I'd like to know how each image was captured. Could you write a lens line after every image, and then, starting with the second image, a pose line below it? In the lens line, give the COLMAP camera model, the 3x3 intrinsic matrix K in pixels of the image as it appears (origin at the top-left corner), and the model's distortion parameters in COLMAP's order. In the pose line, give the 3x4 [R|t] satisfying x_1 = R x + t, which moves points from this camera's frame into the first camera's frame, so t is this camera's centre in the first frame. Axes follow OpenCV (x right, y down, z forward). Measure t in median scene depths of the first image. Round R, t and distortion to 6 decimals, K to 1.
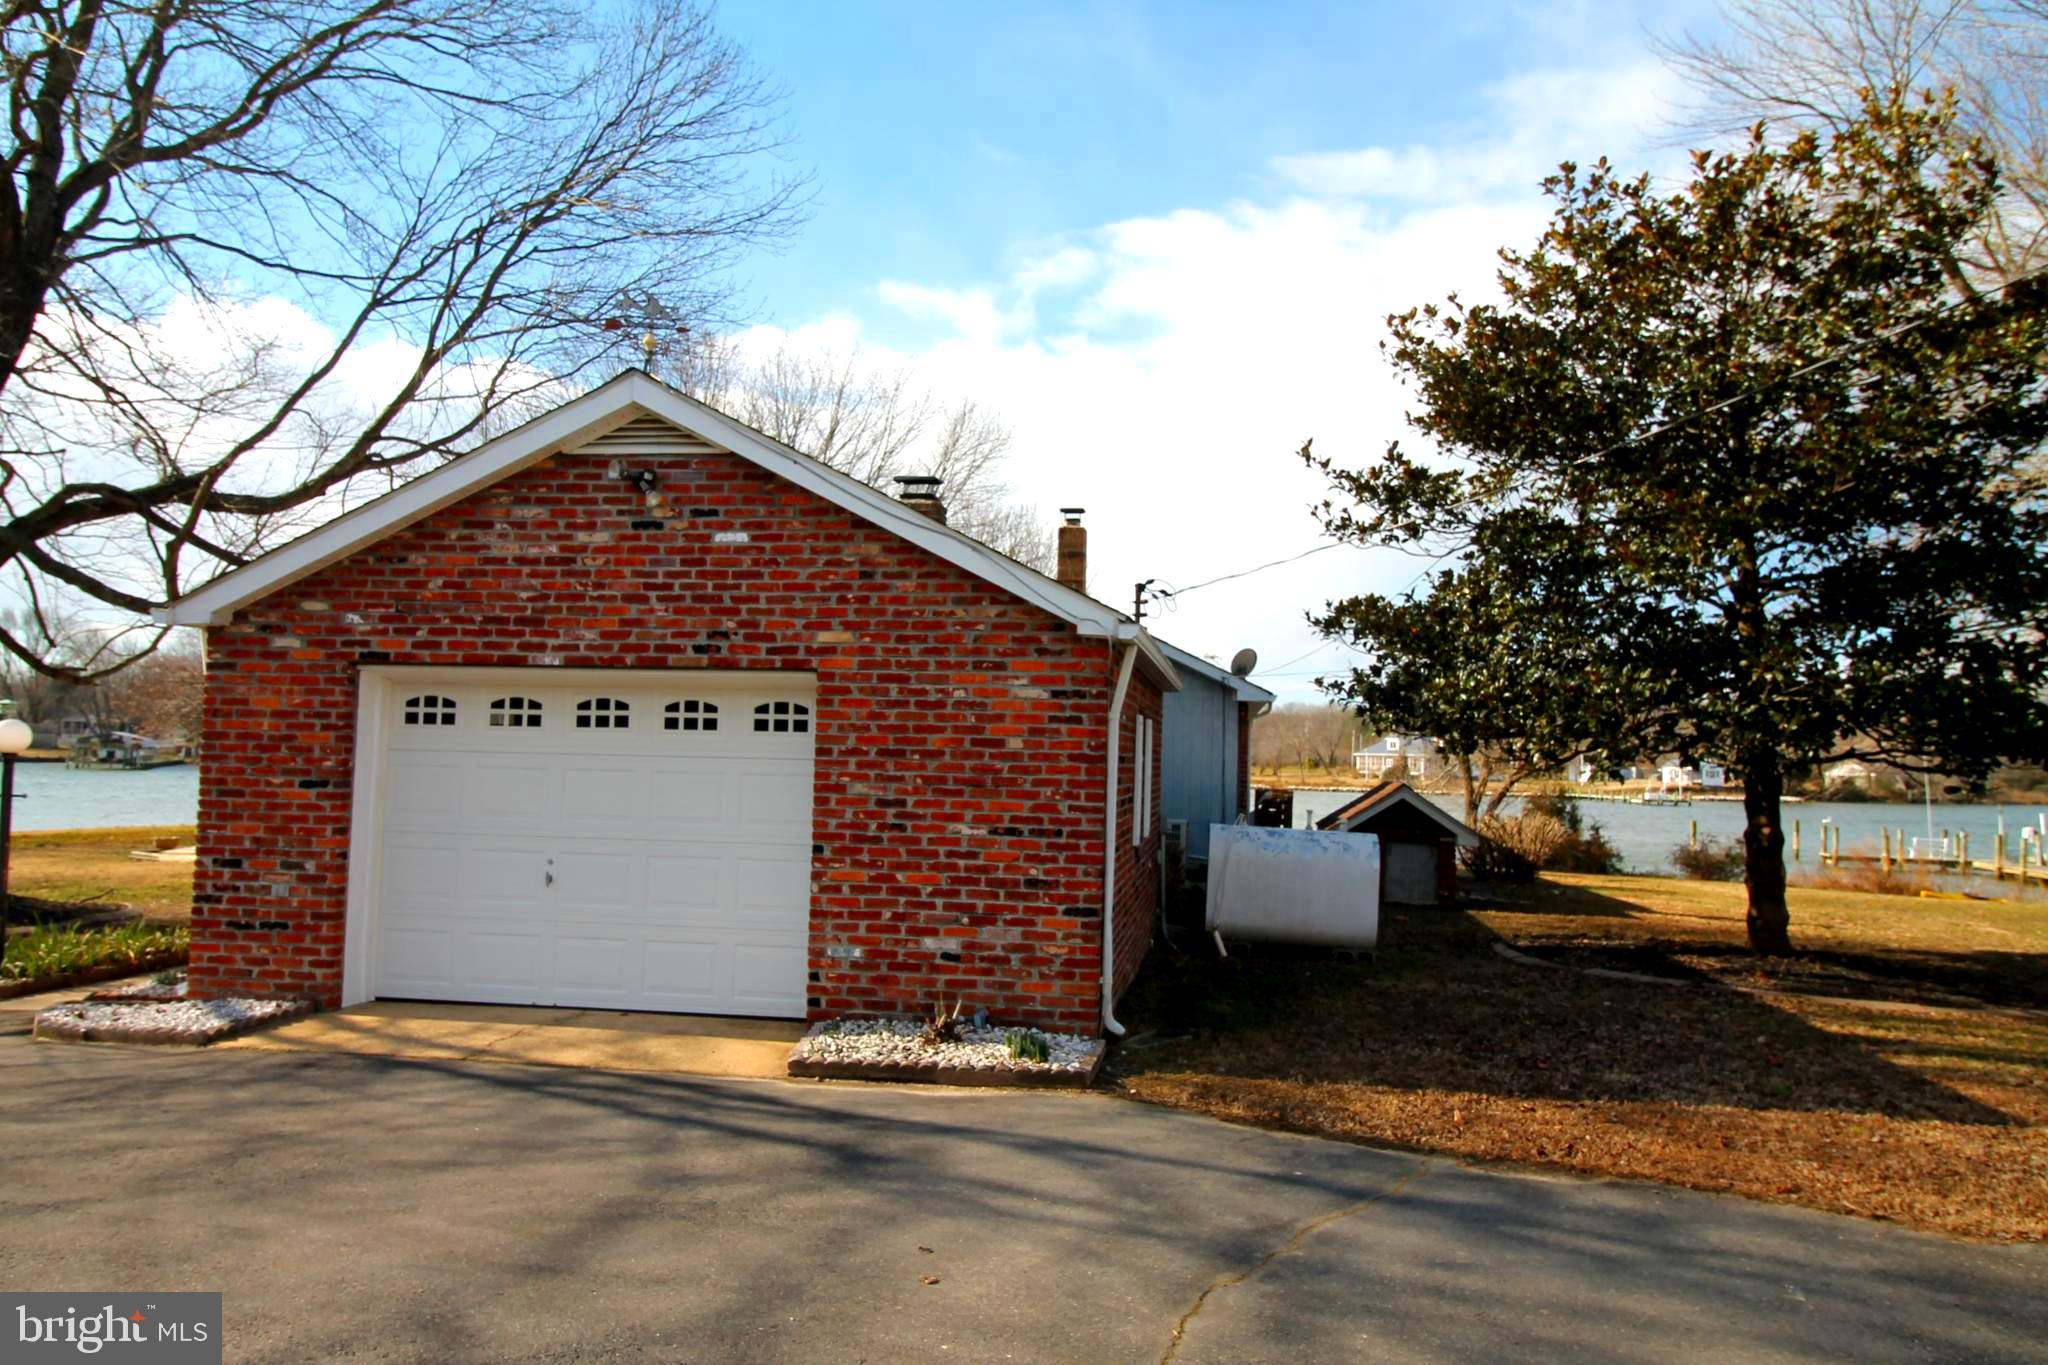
lens RADIAL K [[1380.7, 0, 1017.7], [0, 1380.7, 682.9], [0, 0, 1]] dist [0.005321, -0.000948]
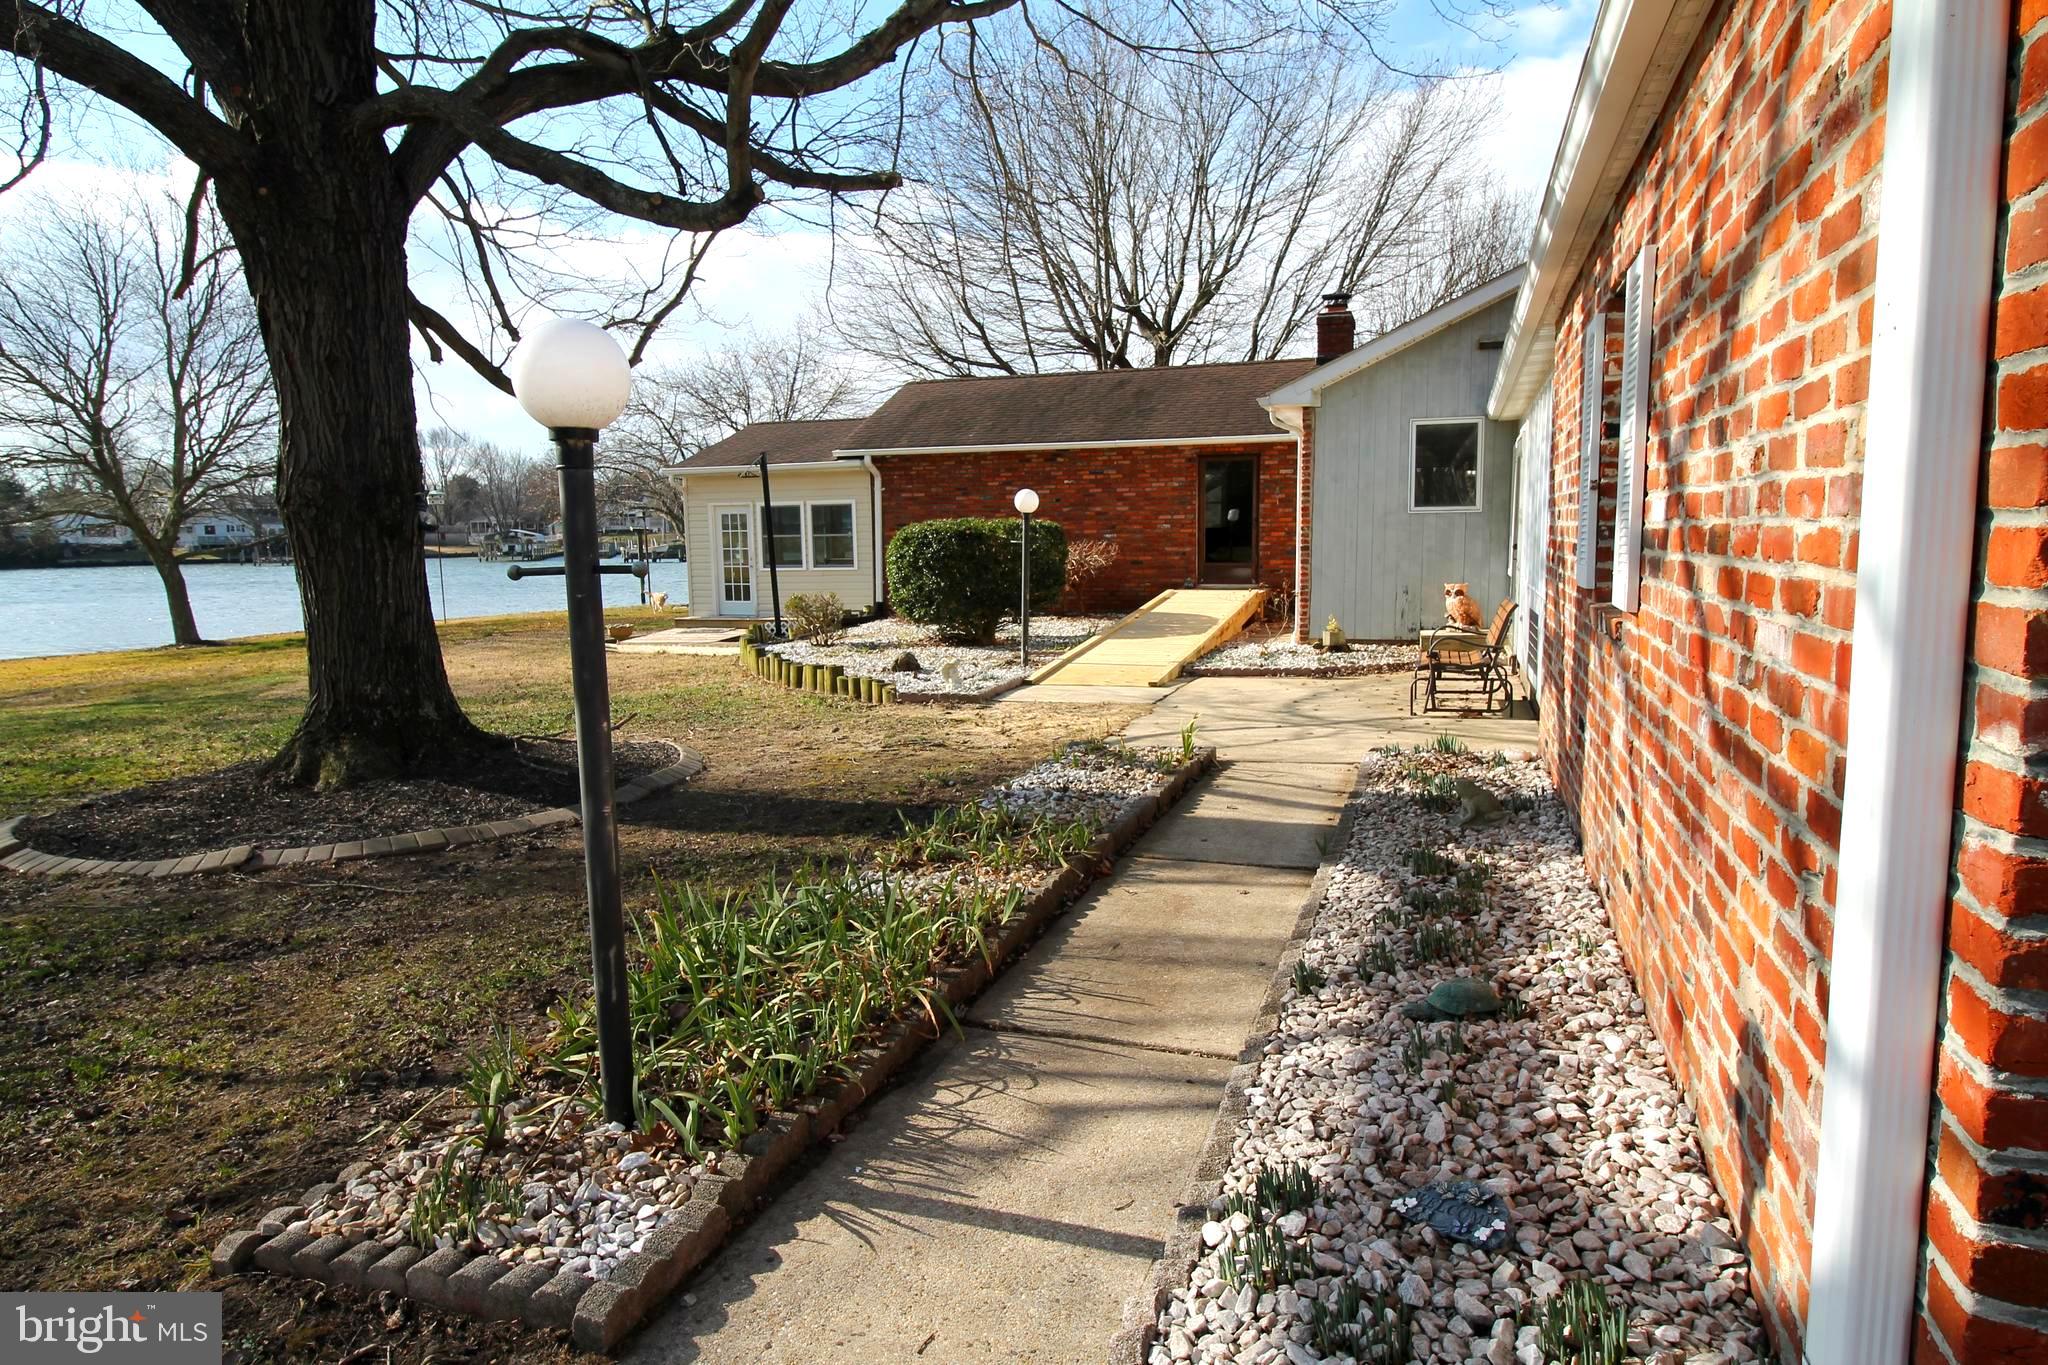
lens RADIAL K [[1218.2, 0, 1019.5], [0, 1218.2, 688.0], [0, 0, 1]] dist [-0.009046, -0.000725]
pose [[0.982866, -0.014617, -0.183739, -0.677633], [0.047969, 0.982786, 0.178413, 0.070368], [0.177968, -0.184170, 0.966648, 0.871462]]
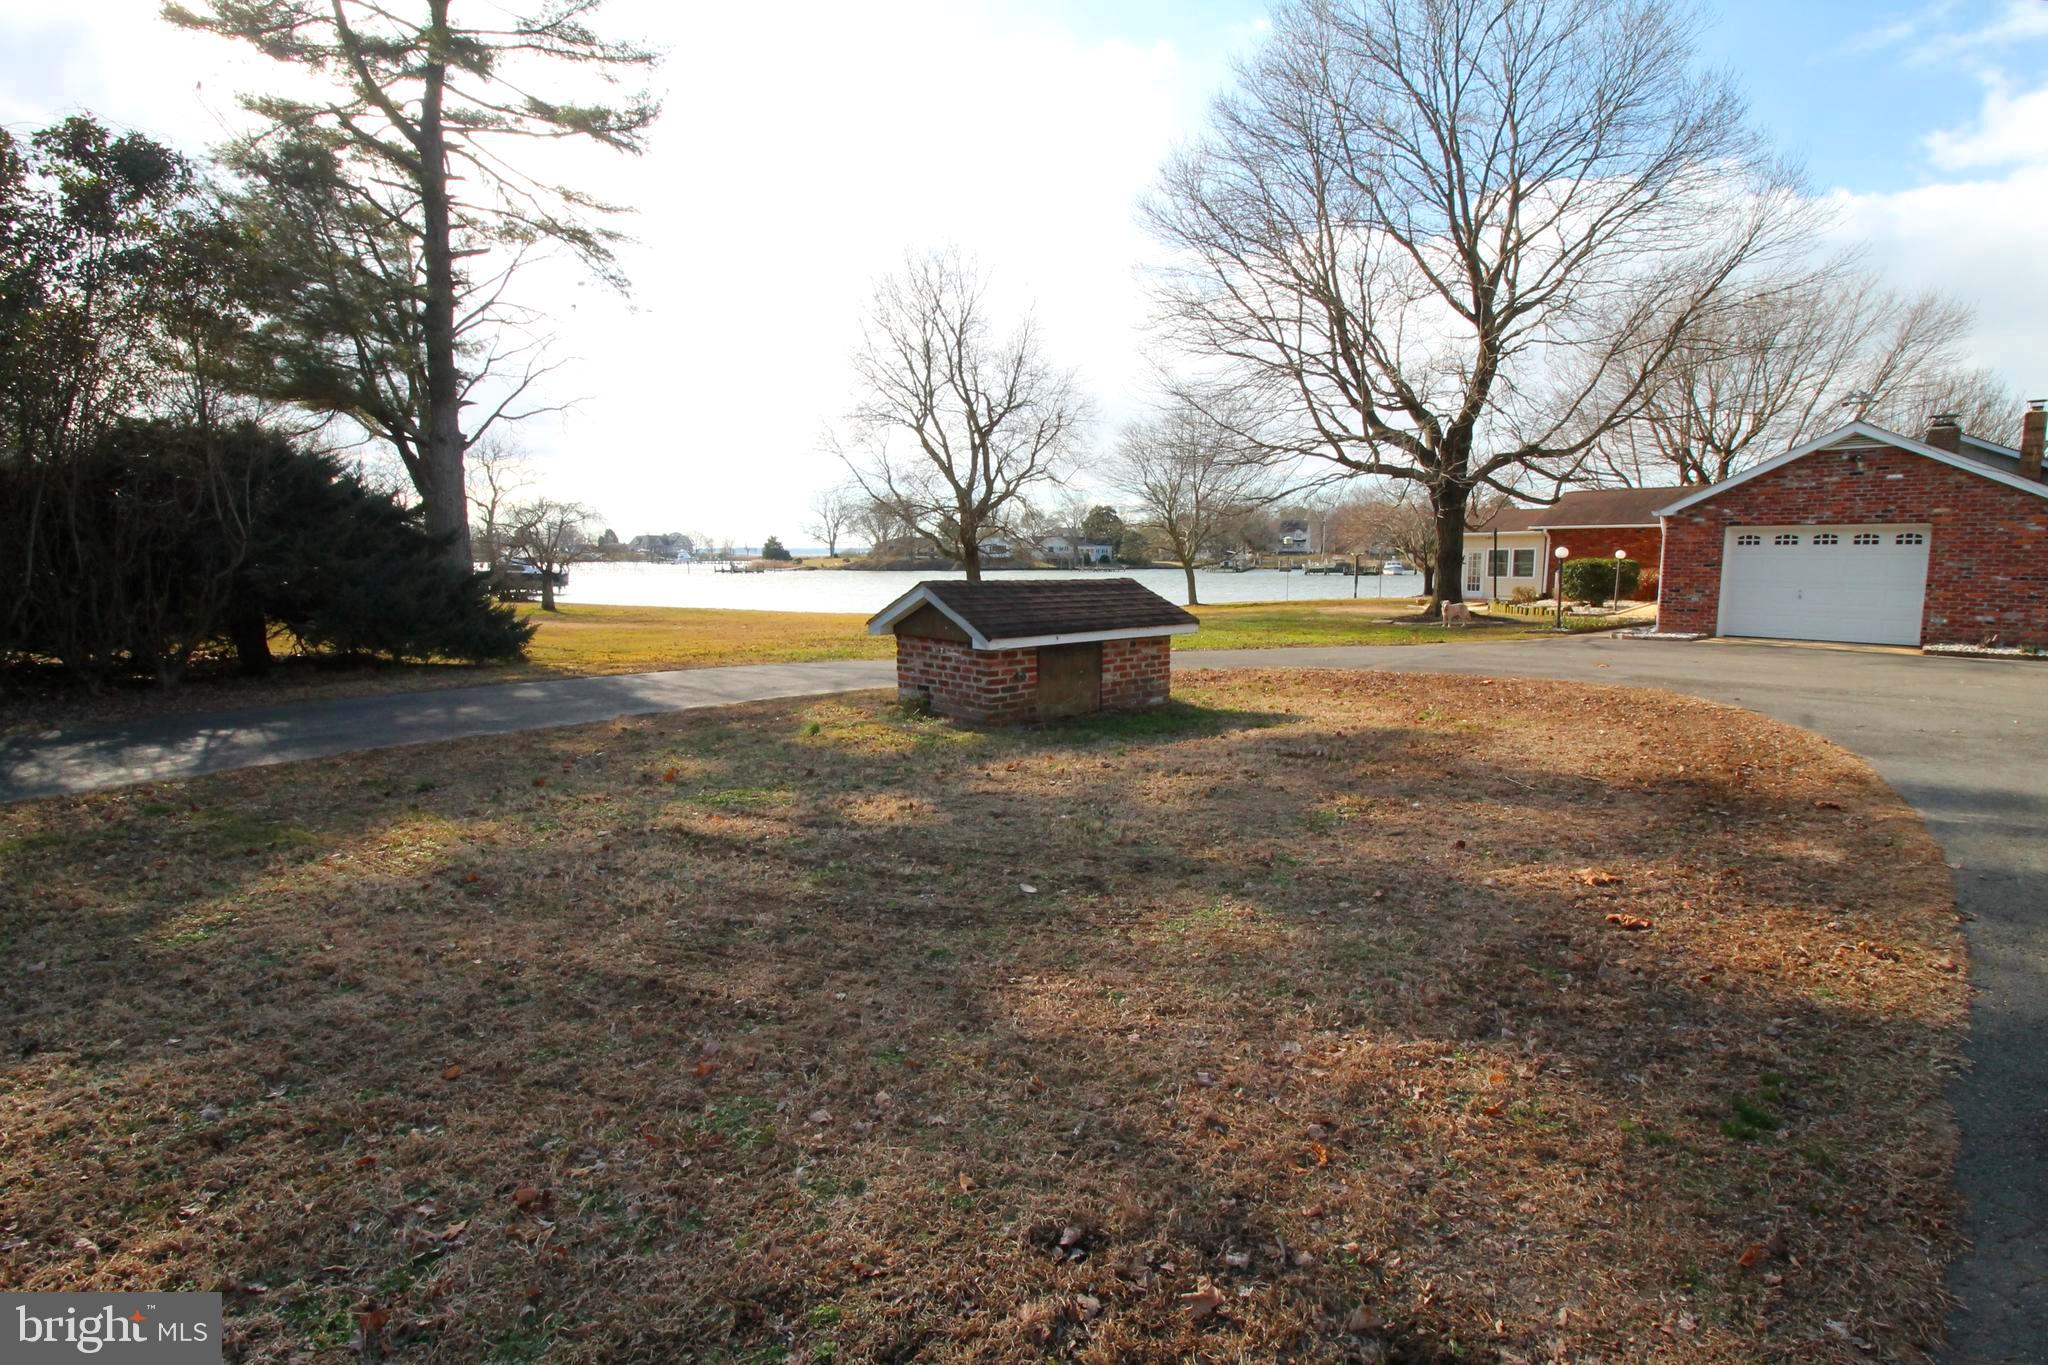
lens RADIAL K [[974.1, 0, 1020.6], [0, 974.1, 680.7], [0, 0, 1]] dist [-0.015588, -0.002196]
pose [[0.739934, 0.062363, -0.669782, -0.183302], [0.055100, 0.986729, 0.152745, -0.087680], [0.670419, -0.149926, 0.726678, -1.651834]]
